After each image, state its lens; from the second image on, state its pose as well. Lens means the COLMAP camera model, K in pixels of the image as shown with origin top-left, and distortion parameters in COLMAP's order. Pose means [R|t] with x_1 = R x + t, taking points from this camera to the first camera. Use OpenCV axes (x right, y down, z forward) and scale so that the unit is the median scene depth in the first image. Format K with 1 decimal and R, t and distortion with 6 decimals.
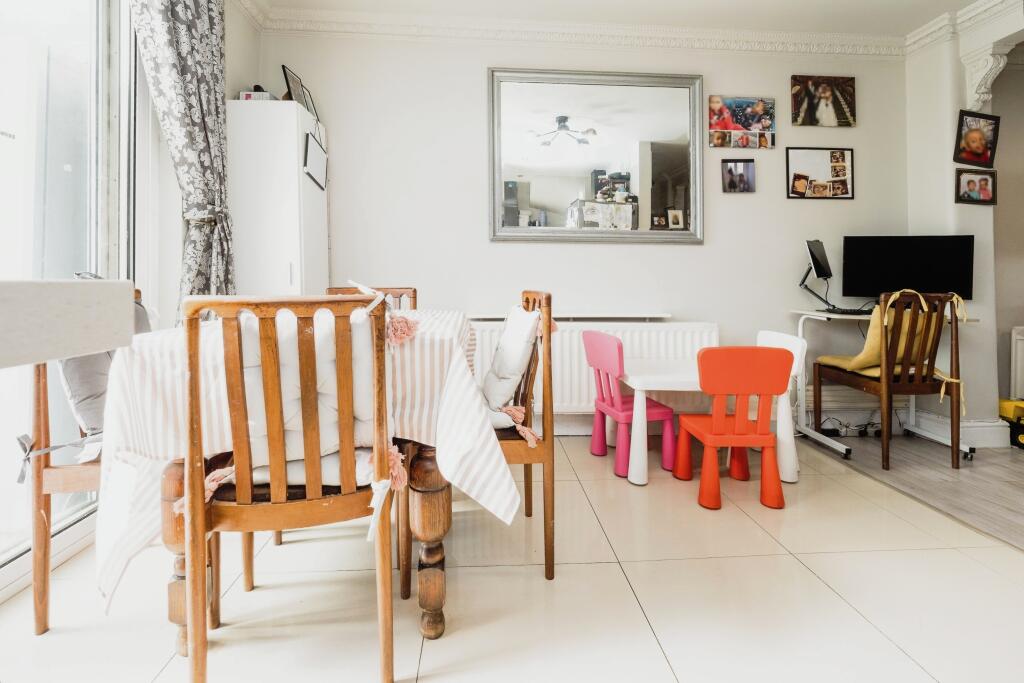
lens RADIAL K [[435.8, 0, 510.3], [0, 435.8, 273.7], [0, 0, 1]] dist [-0.015324, -0.000020]
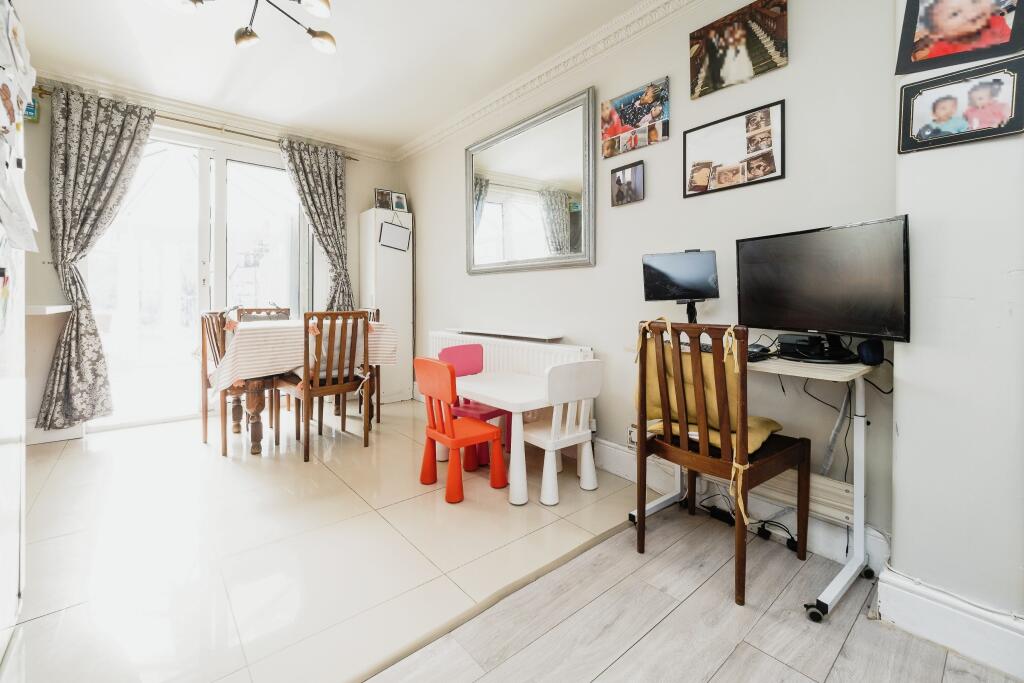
lens RADIAL K [[434.4, 0, 512.3], [0, 434.4, 304.5], [0, 0, 1]] dist [-0.007291, 0.000102]
pose [[0.604974, -0.001697, -0.796243, 1.078000], [0.016999, 0.999797, 0.010784, 0.003408], [0.796064, -0.020060, 0.604880, 0.280671]]
